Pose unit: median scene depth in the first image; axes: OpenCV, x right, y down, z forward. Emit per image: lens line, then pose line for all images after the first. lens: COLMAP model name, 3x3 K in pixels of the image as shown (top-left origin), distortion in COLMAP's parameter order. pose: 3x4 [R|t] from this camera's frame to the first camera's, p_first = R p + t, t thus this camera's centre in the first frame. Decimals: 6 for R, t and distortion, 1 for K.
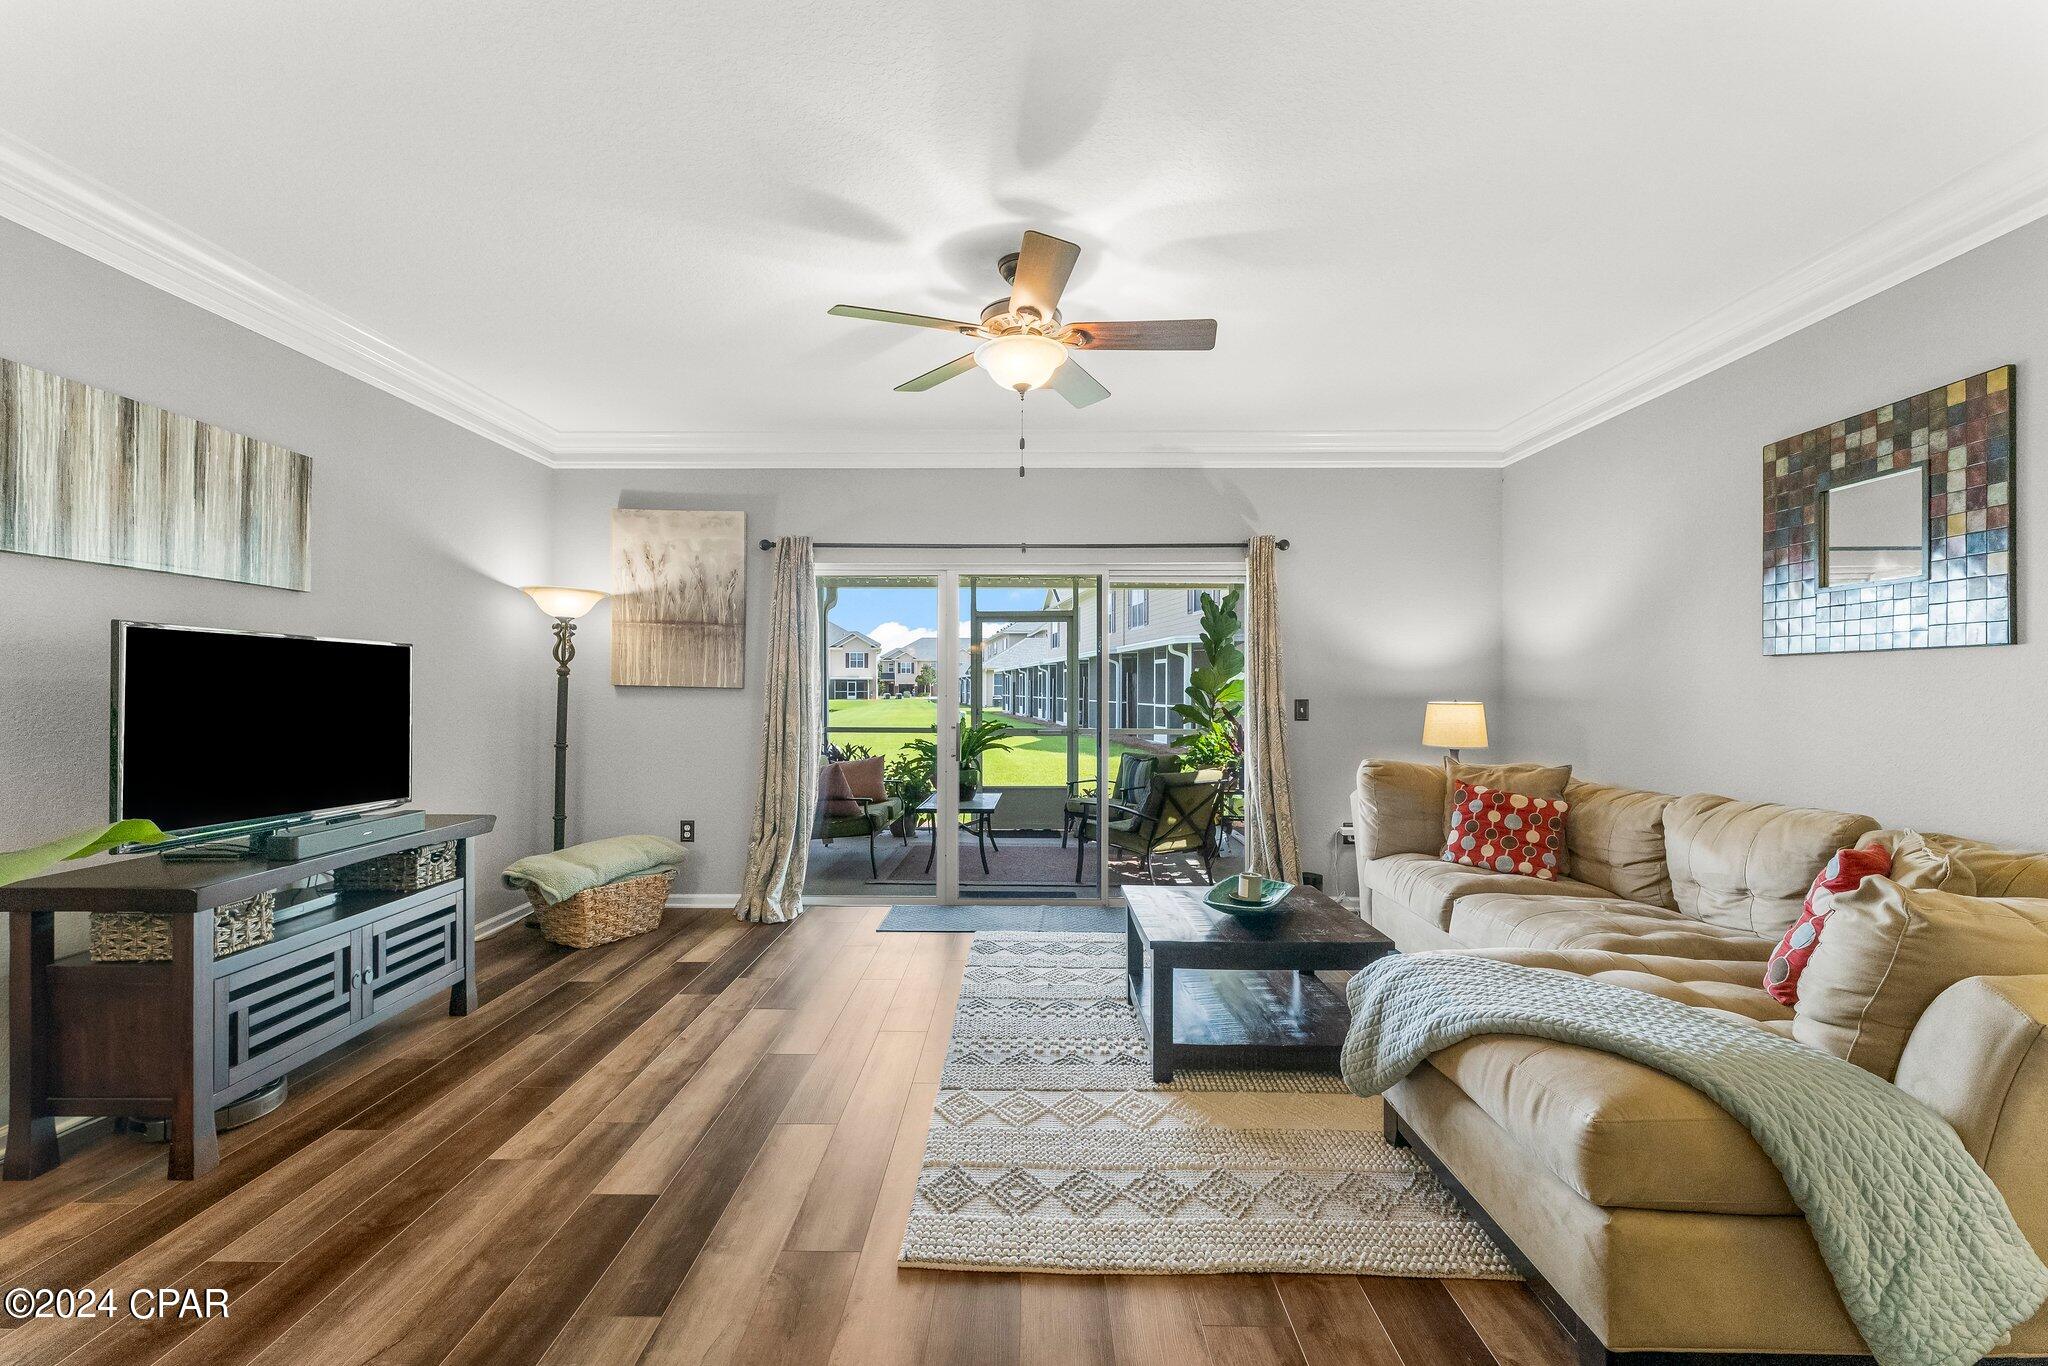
lens RADIAL K [[837.3, 0, 1012.0], [0, 837.3, 691.6], [0, 0, 1]] dist [0.000606, -0.001802]
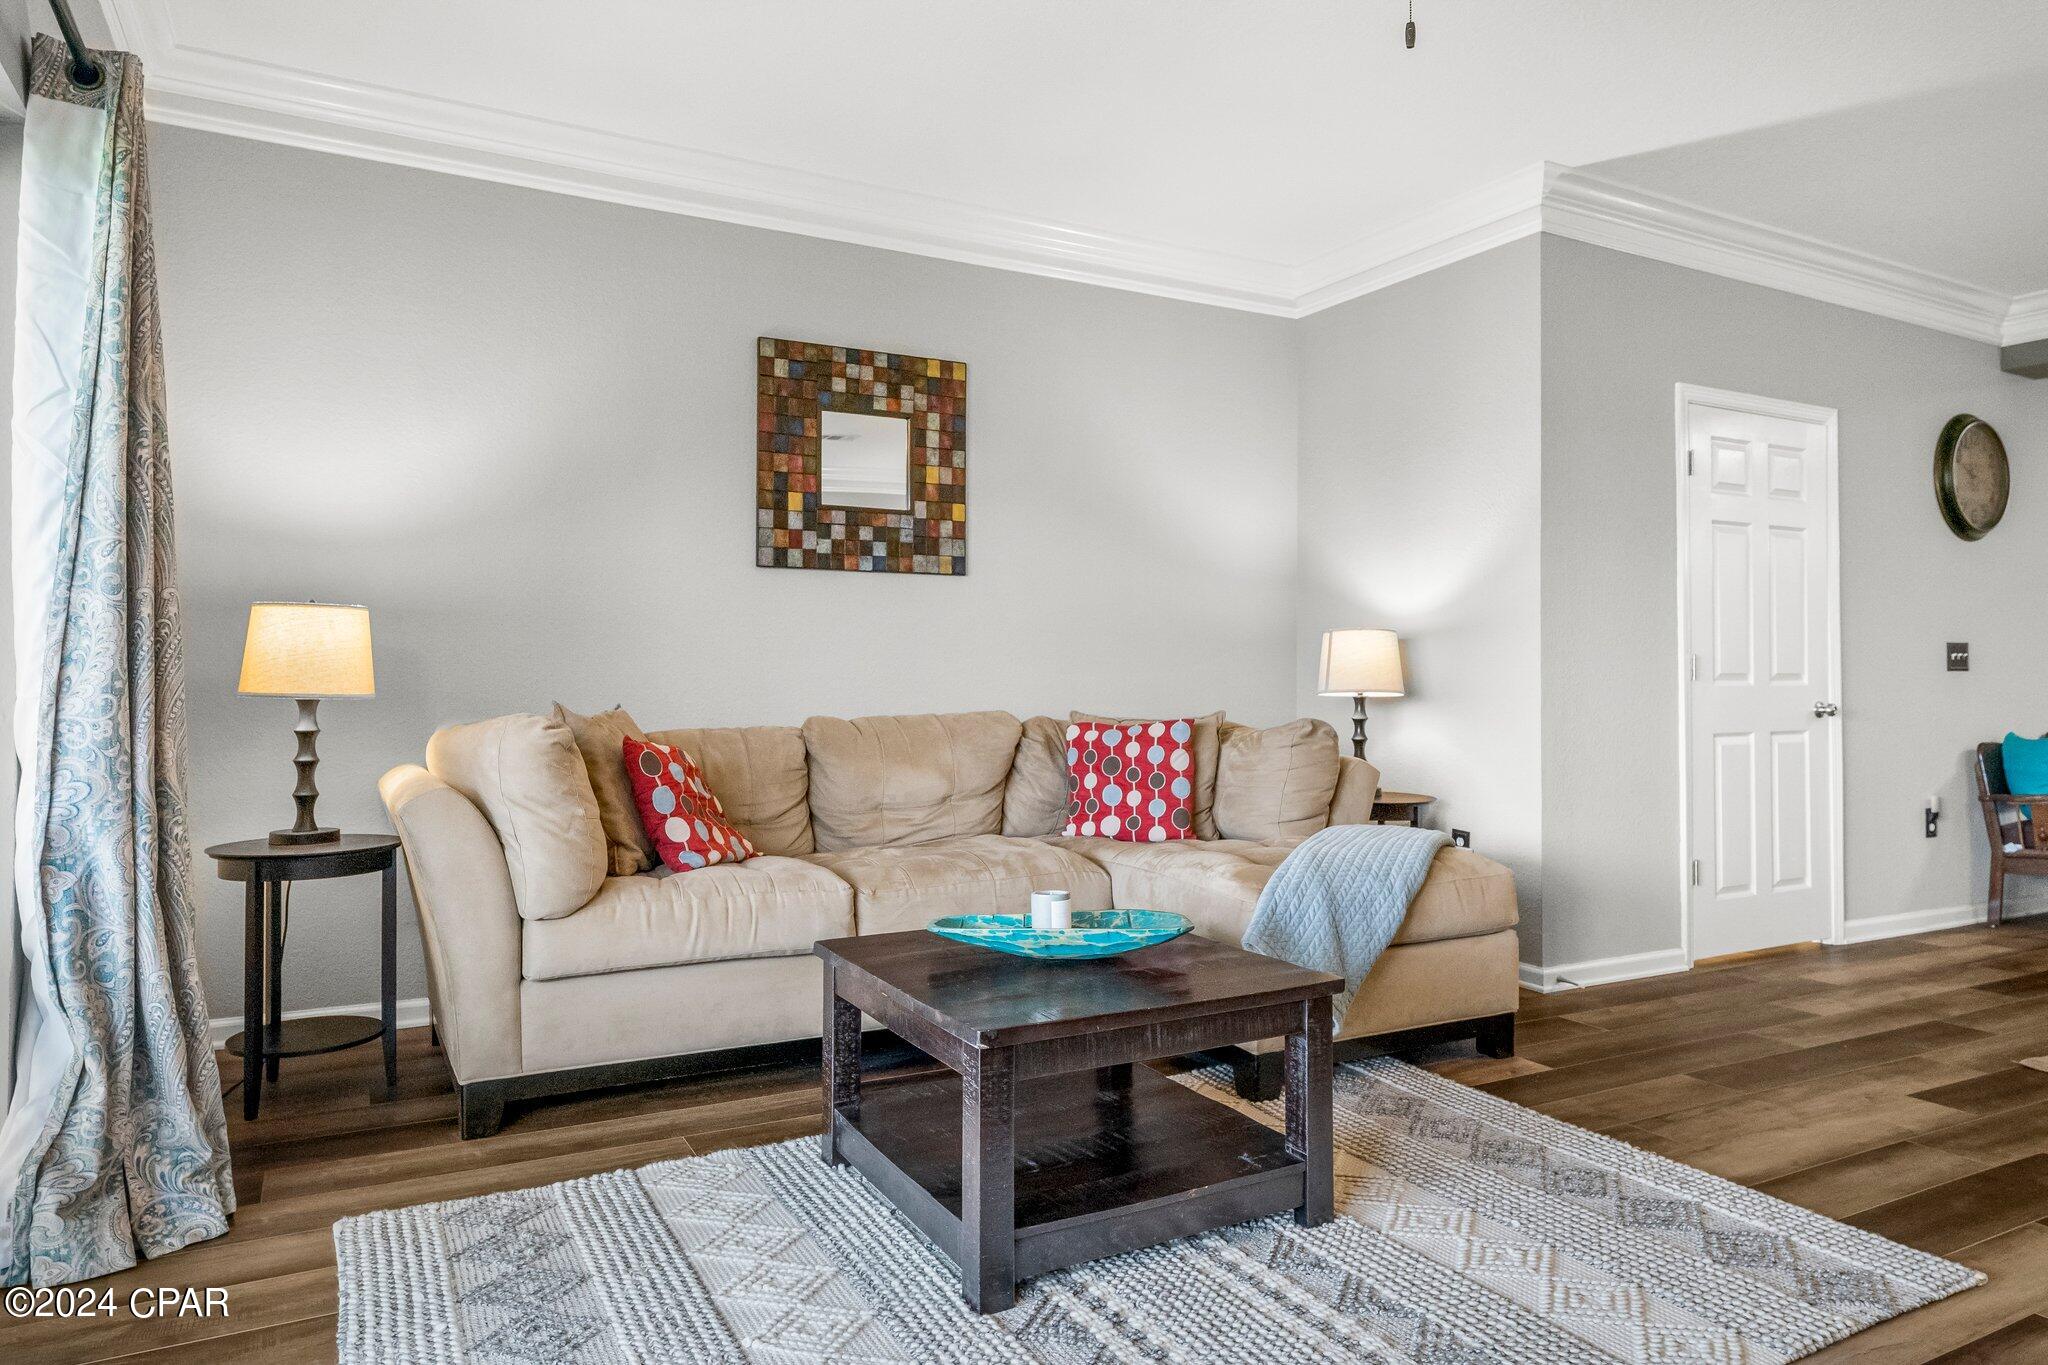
lens RADIAL K [[1239.7, 0, 1029.1], [0, 1239.7, 647.6], [0, 0, 1]] dist [-0.000005, 0.001931]
pose [[-0.490652, 0.015762, 0.871213, -0.312036], [-0.003615, 0.999791, -0.020124, 0.053961], [-0.871348, -0.013023, -0.490493, 1.050641]]
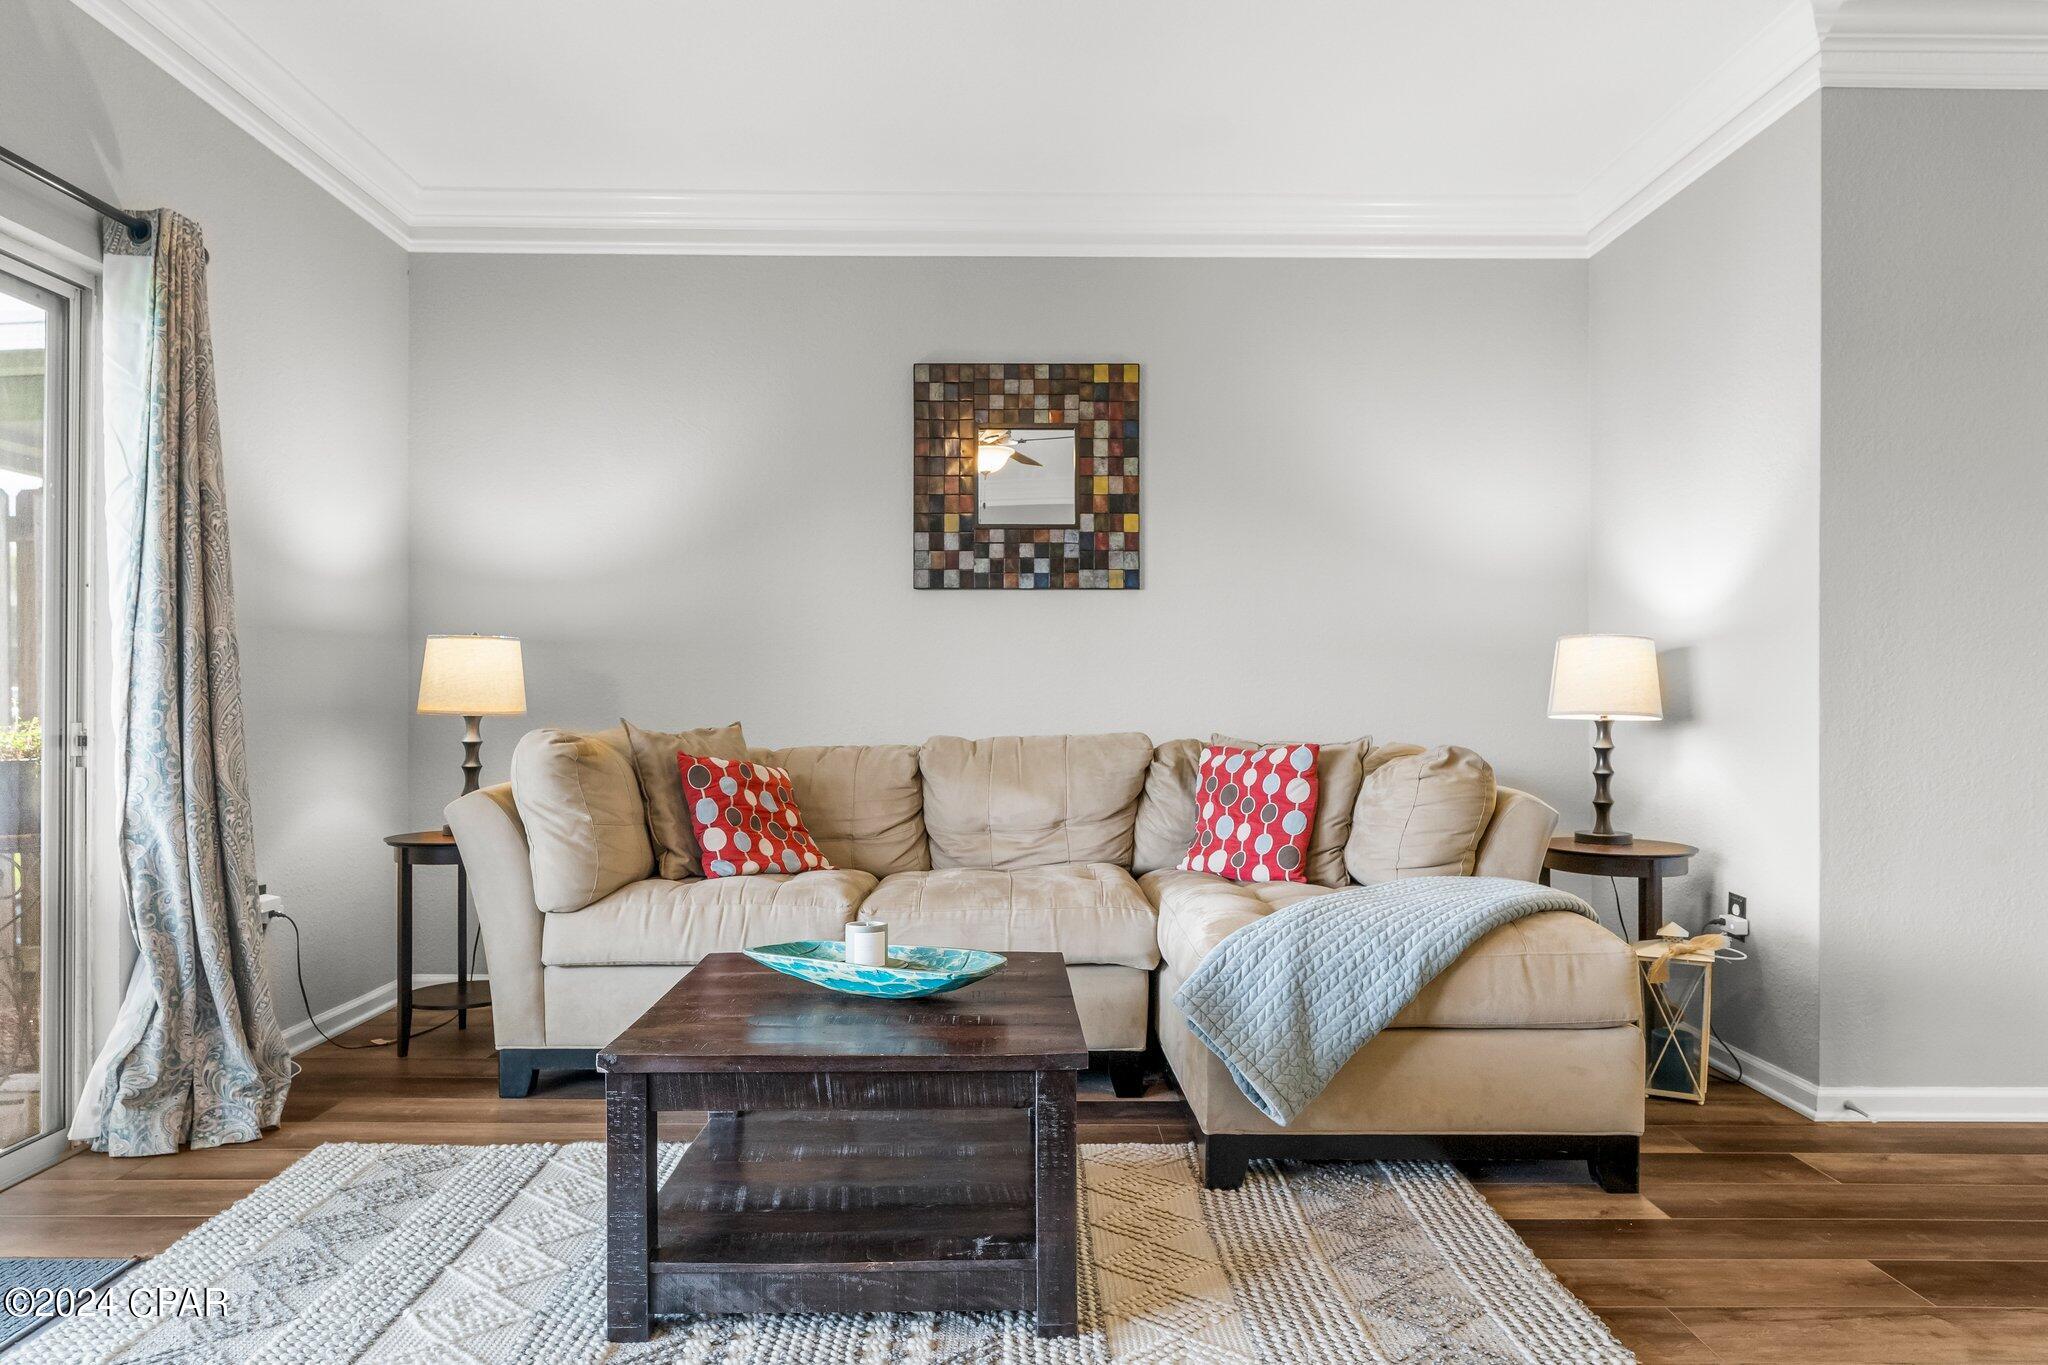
lens RADIAL K [[1239.7, 0, 1051.3], [0, 1239.7, 688.2], [0, 0, 1]] dist [-0.000005, 0.001931]
pose [[-0.043960, 0.003962, 0.999025, -0.362266], [-0.000434, 0.999992, -0.003985, 0.055216], [-0.999033, -0.000608, -0.043958, 0.680934]]
